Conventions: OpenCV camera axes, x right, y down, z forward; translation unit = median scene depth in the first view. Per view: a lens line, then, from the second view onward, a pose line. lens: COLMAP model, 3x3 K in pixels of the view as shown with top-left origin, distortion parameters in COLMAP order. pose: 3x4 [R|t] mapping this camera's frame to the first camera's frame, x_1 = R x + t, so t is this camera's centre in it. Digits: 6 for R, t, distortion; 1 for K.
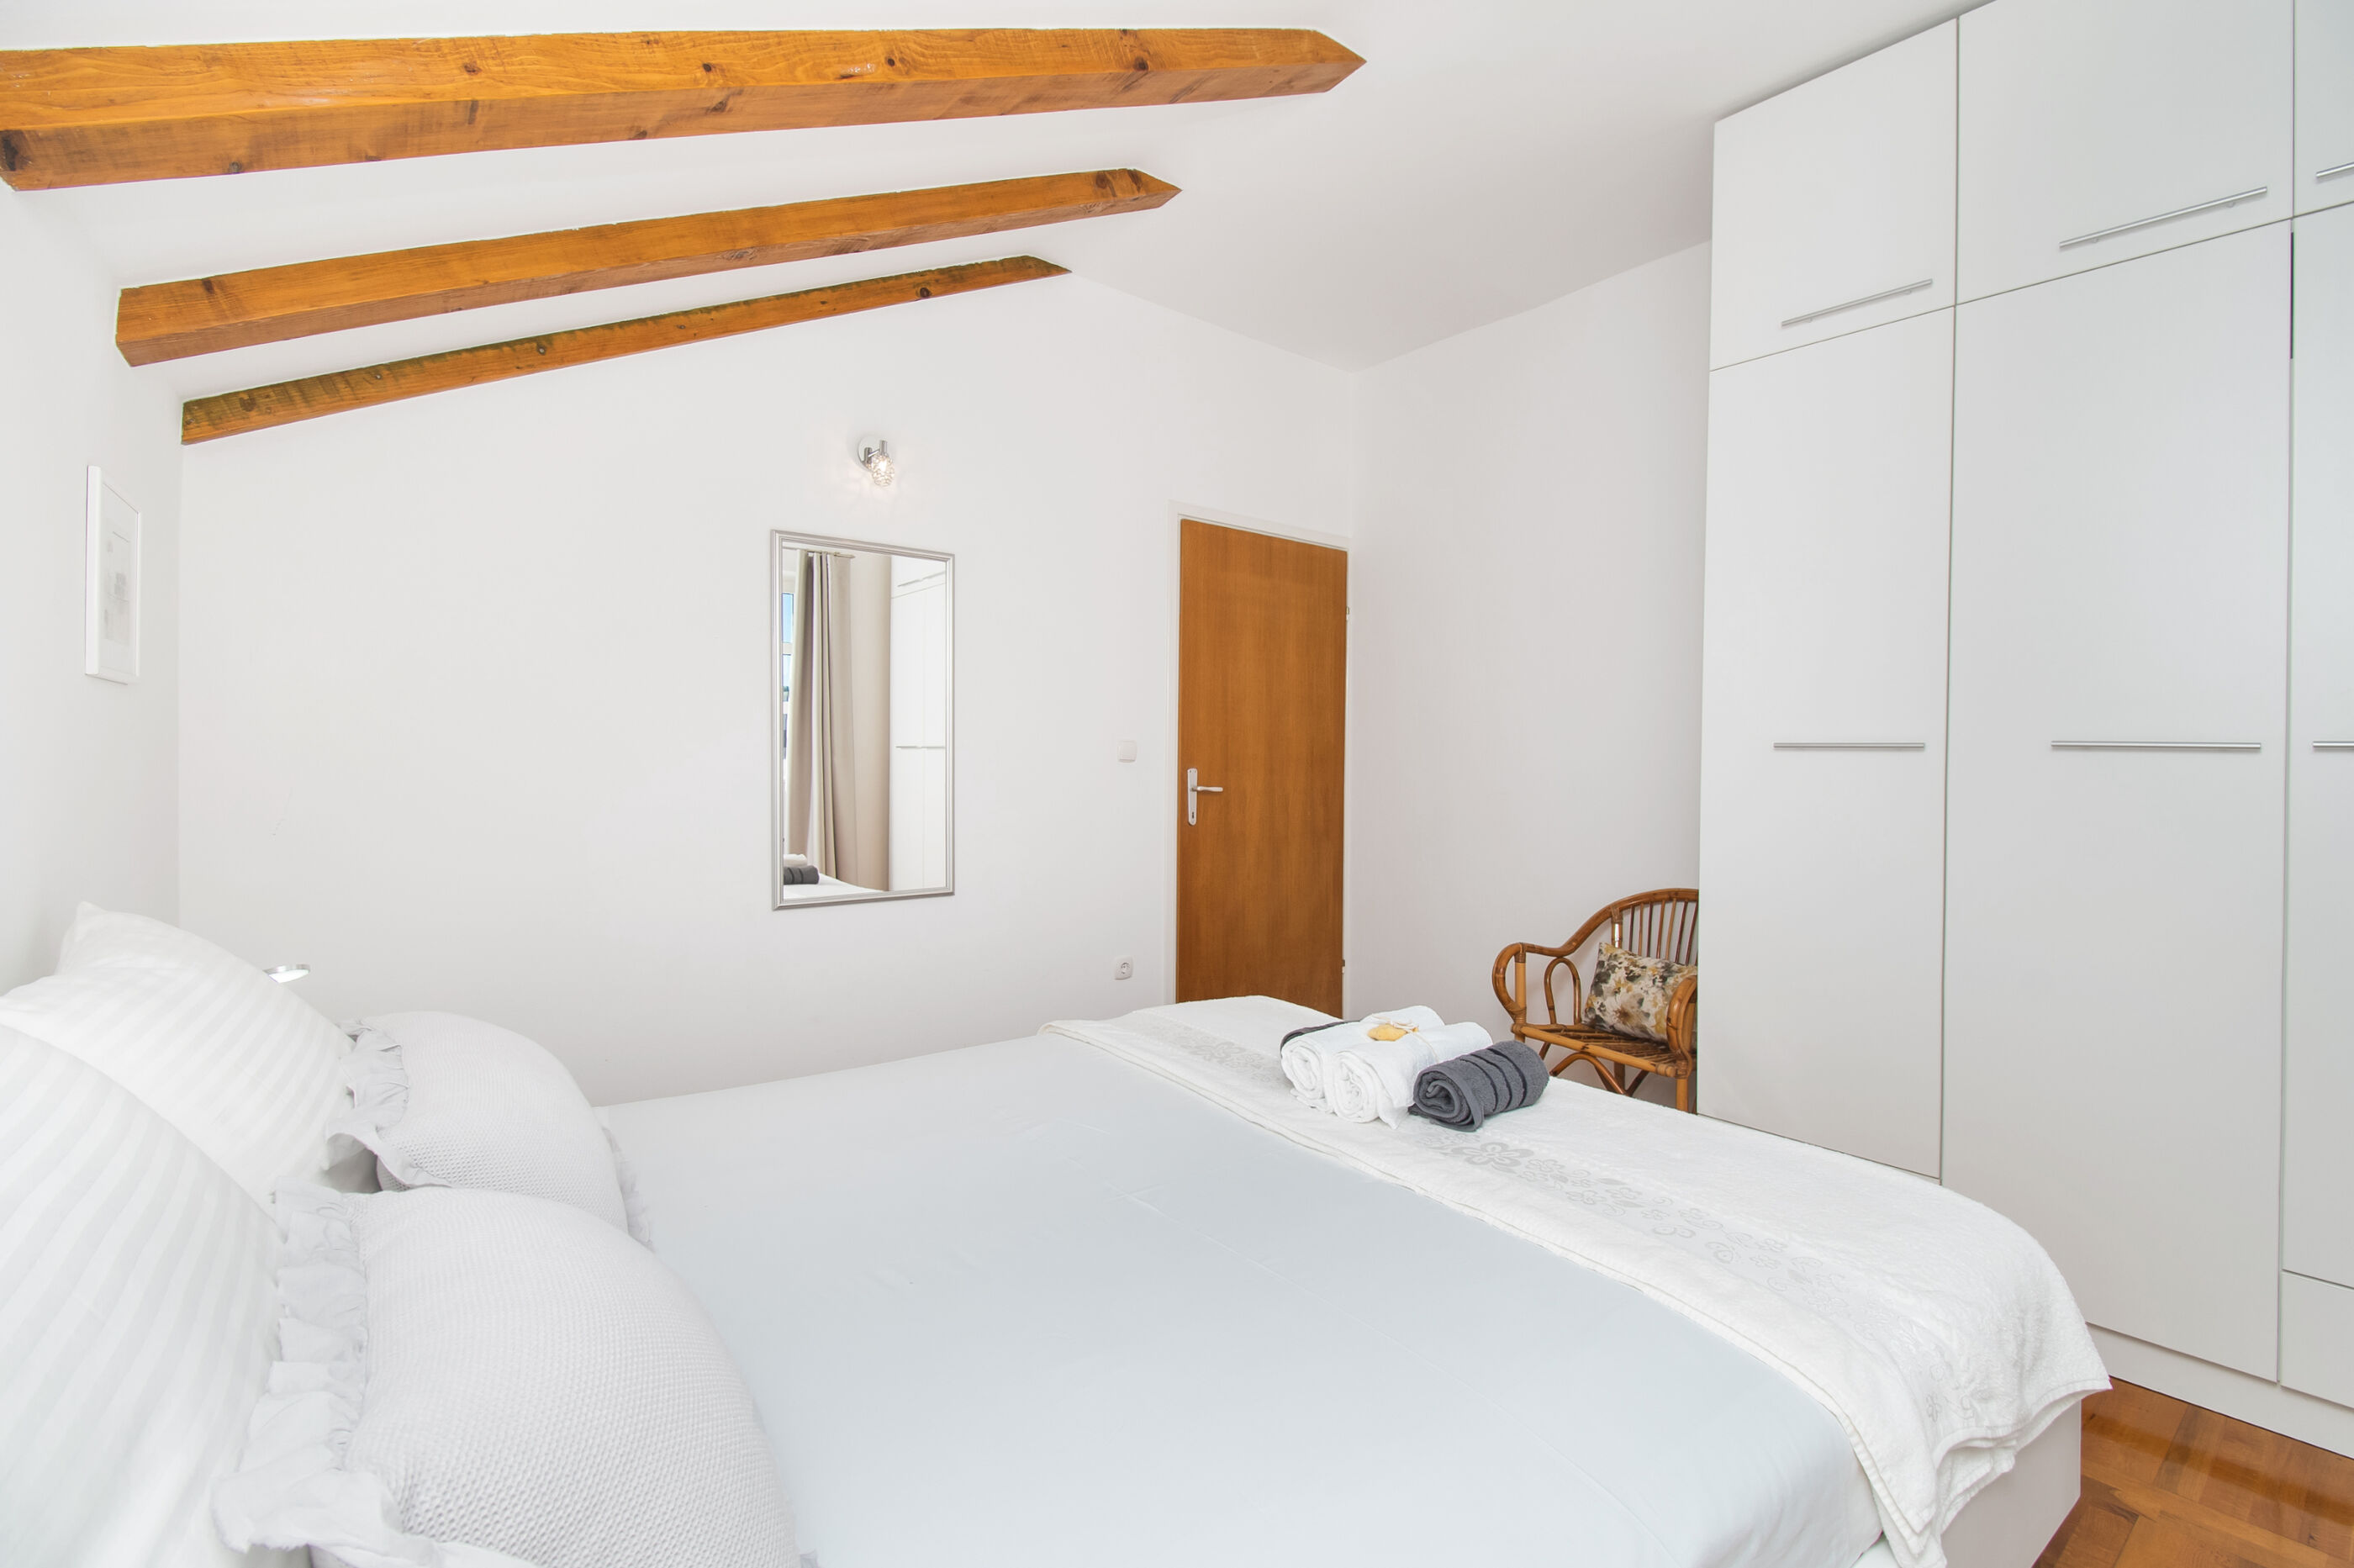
lens RADIAL K [[1084.7, 0, 1174.5], [0, 1084.7, 755.1], [0, 0, 1]] dist [-0.000029, -0.000056]
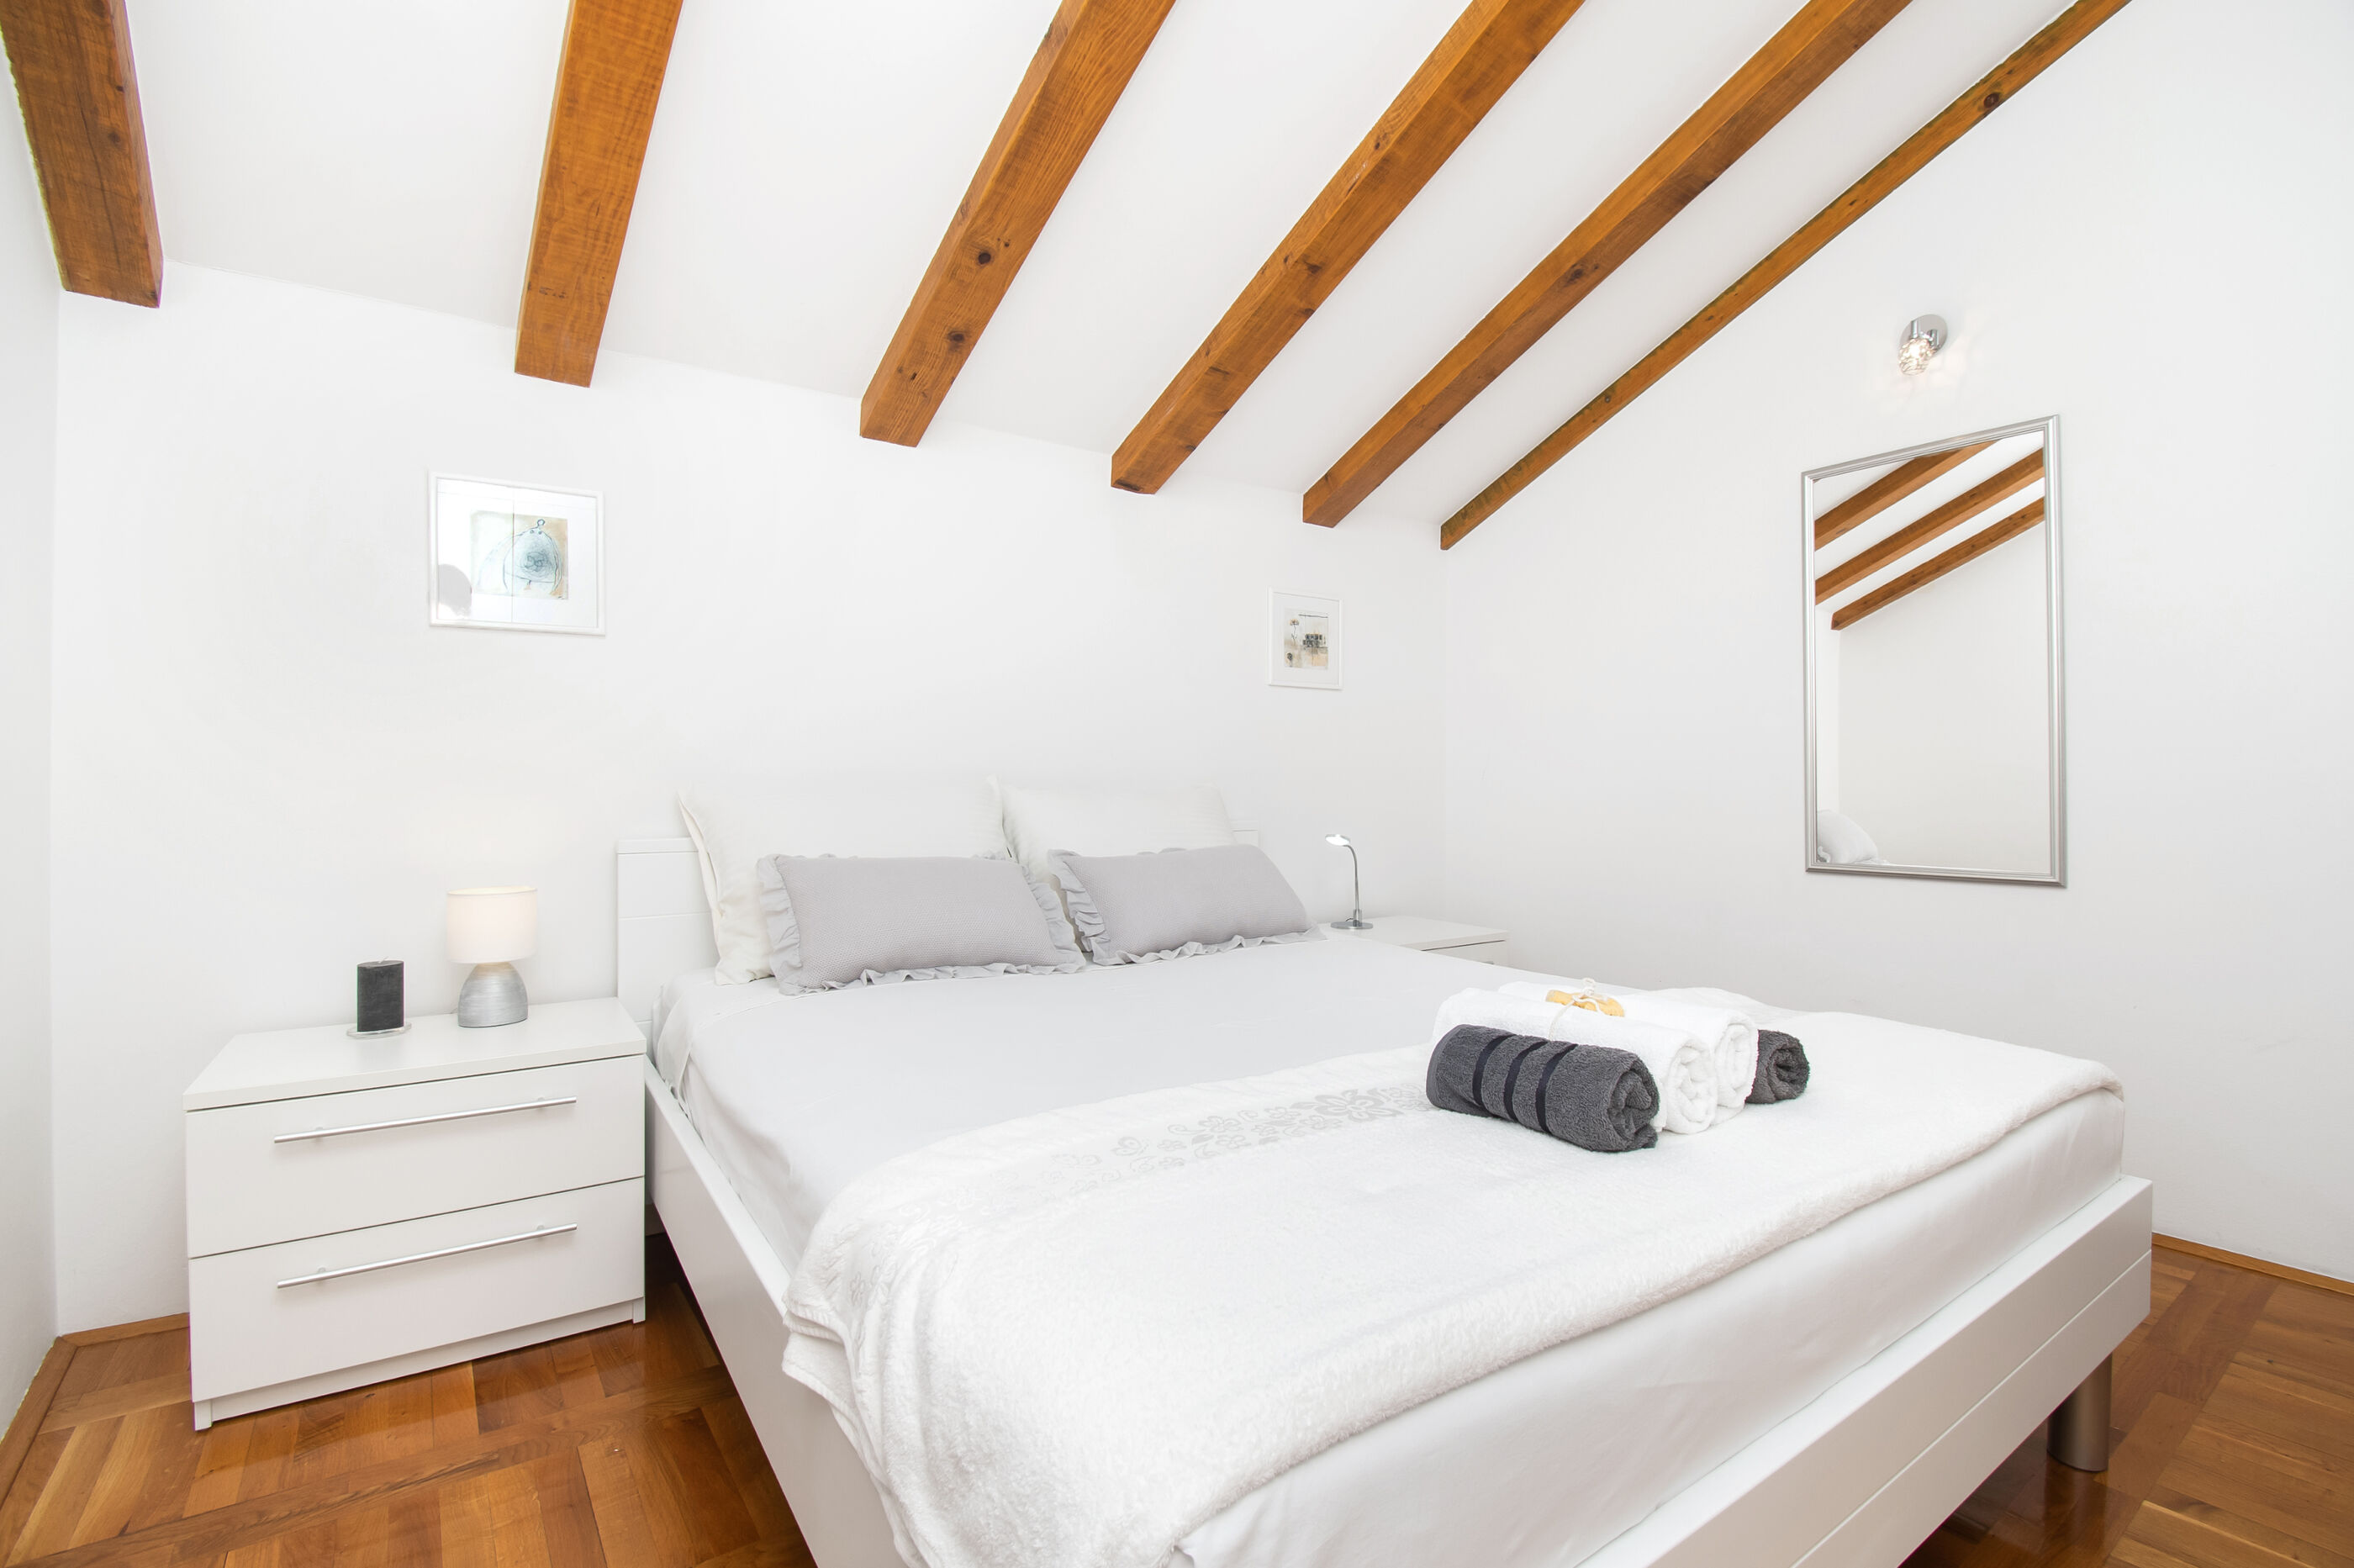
lens RADIAL K [[1062.0, 0, 1177.0], [0, 1062.0, 784.0], [0, 0, 1]] dist [0.000461, -0.000034]
pose [[-0.055244, -0.003481, -0.998467, 1.116979], [-0.004007, 0.999987, -0.003265, 0.133392], [0.998465, 0.003820, -0.055258, 0.931068]]
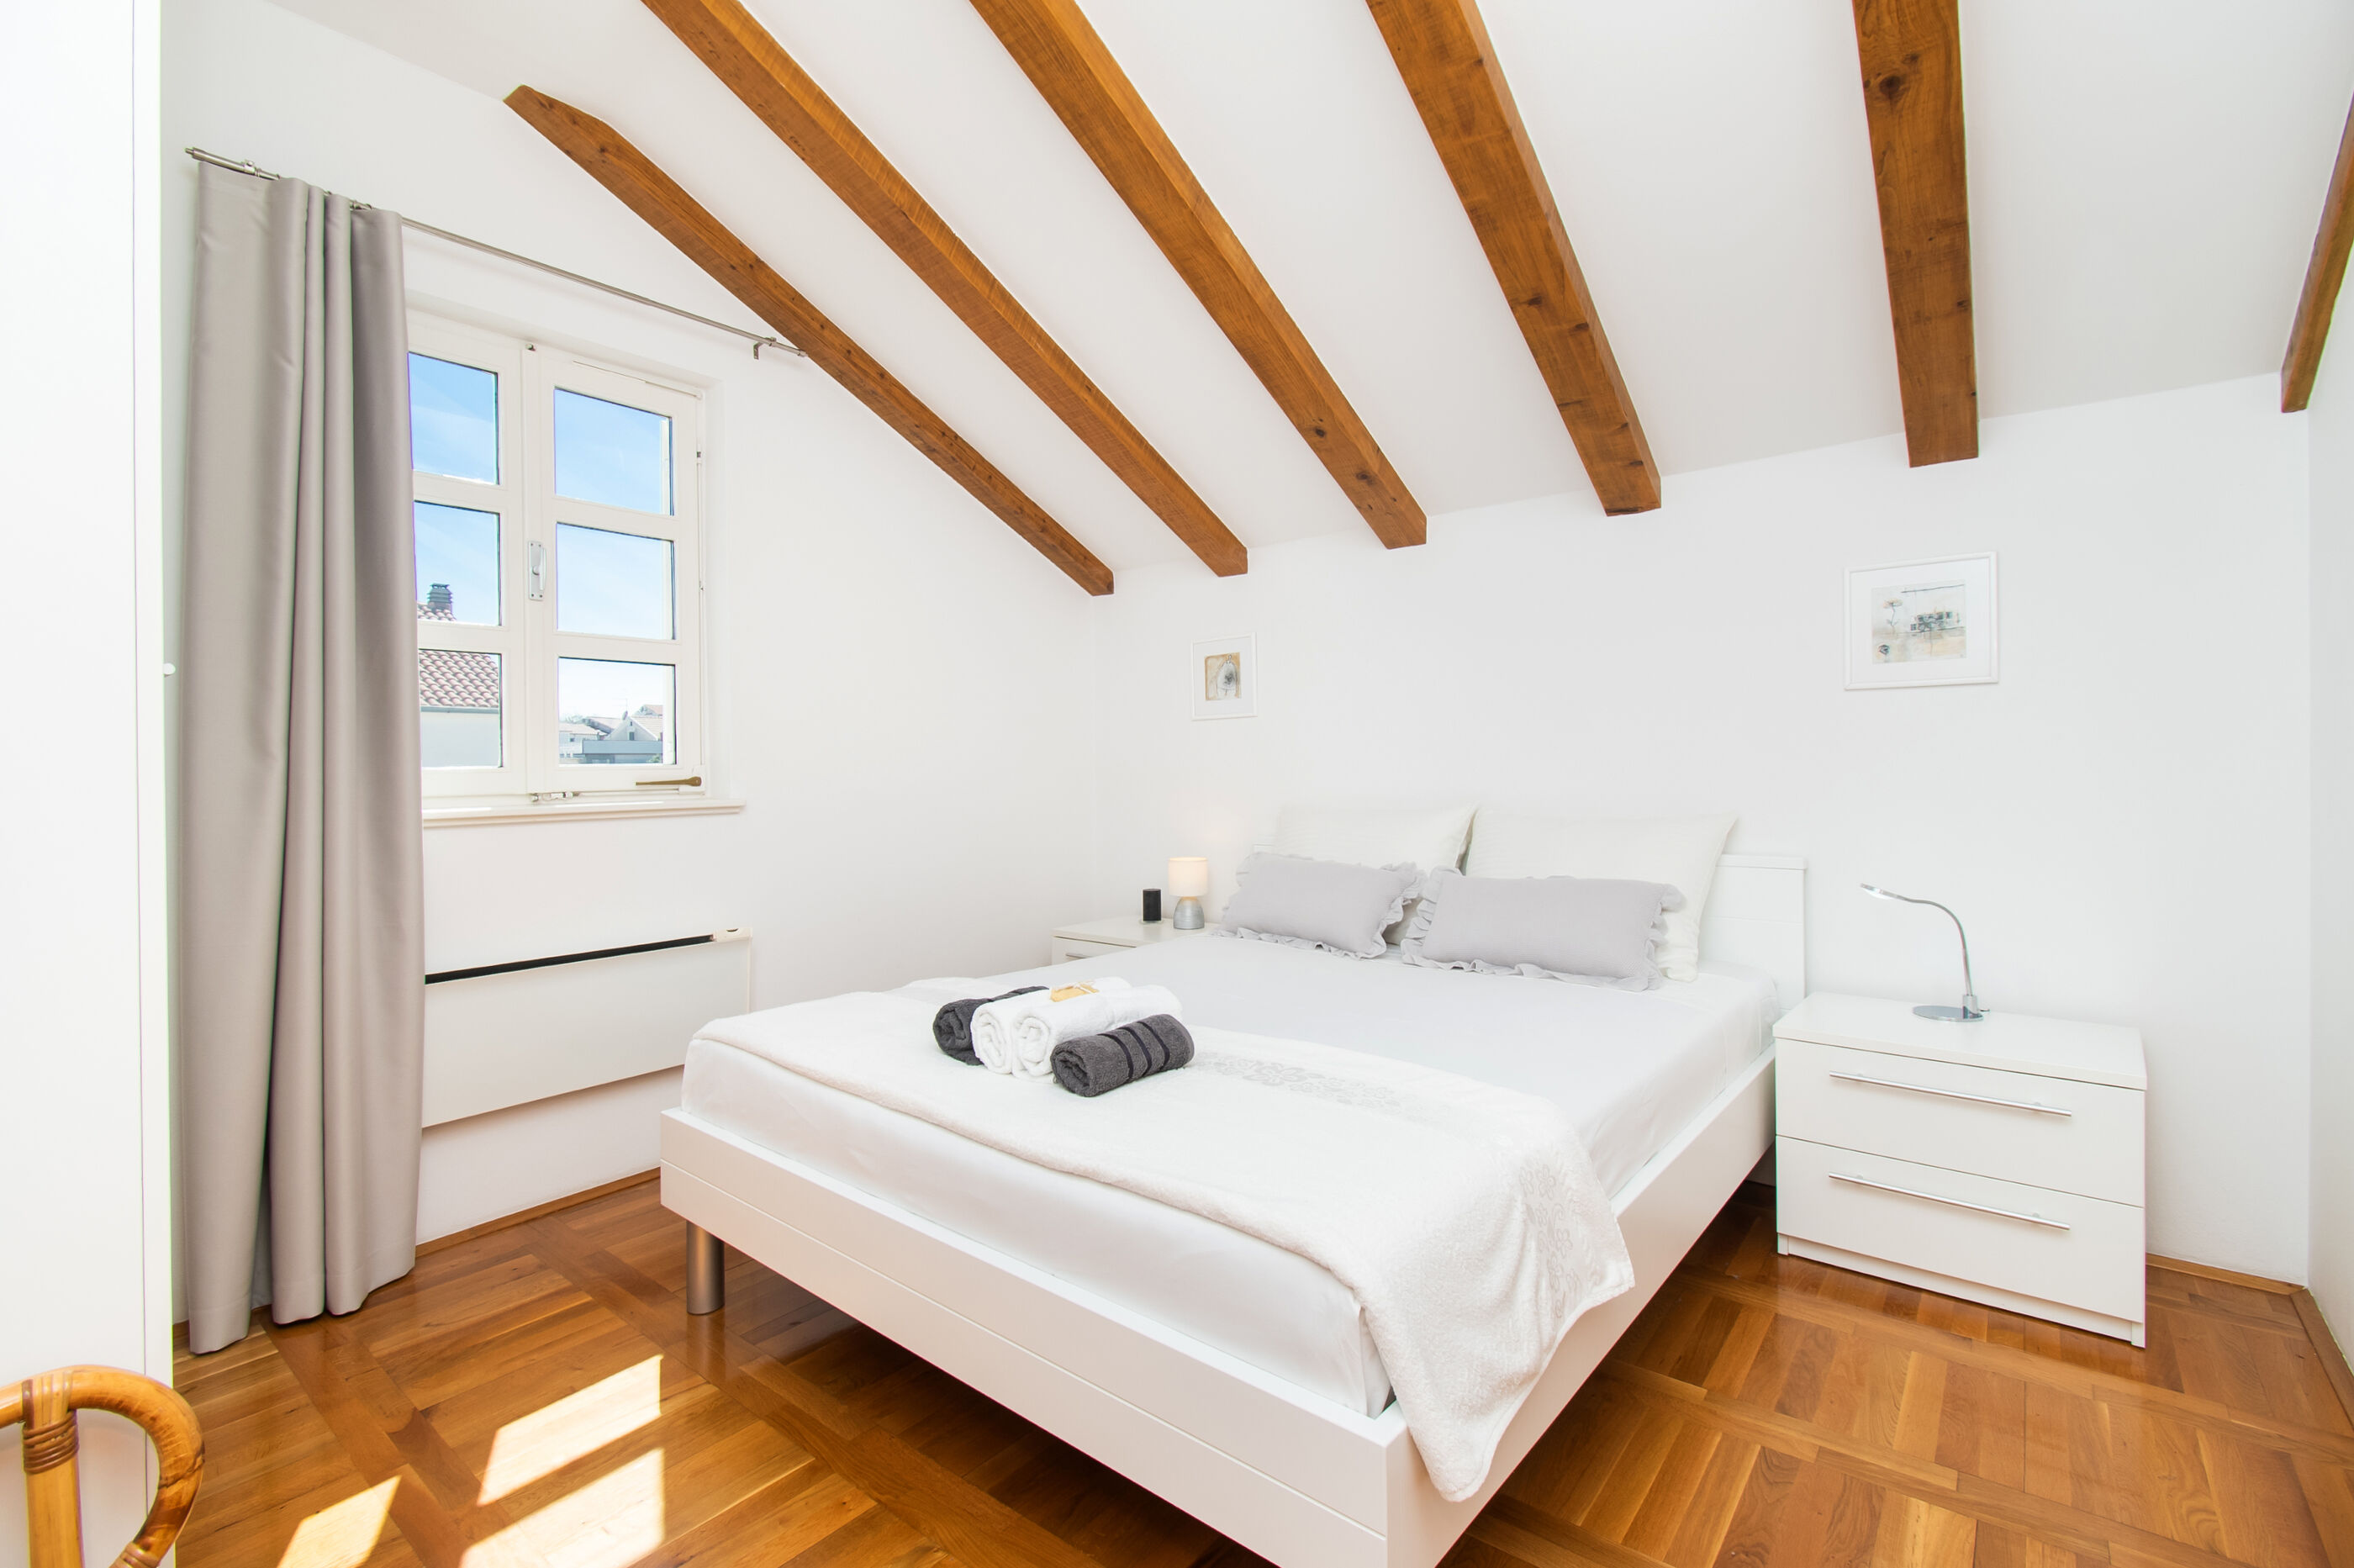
lens RADIAL K [[1035.9, 0, 1170.7], [0, 1035.9, 770.3], [0, 0, 1]] dist [0.000782, 0.000068]
pose [[-0.979711, 0.007916, -0.200260, 0.360751], [0.007043, 0.999962, 0.005069, 0.038434], [0.200293, 0.003556, -0.979730, 2.440468]]
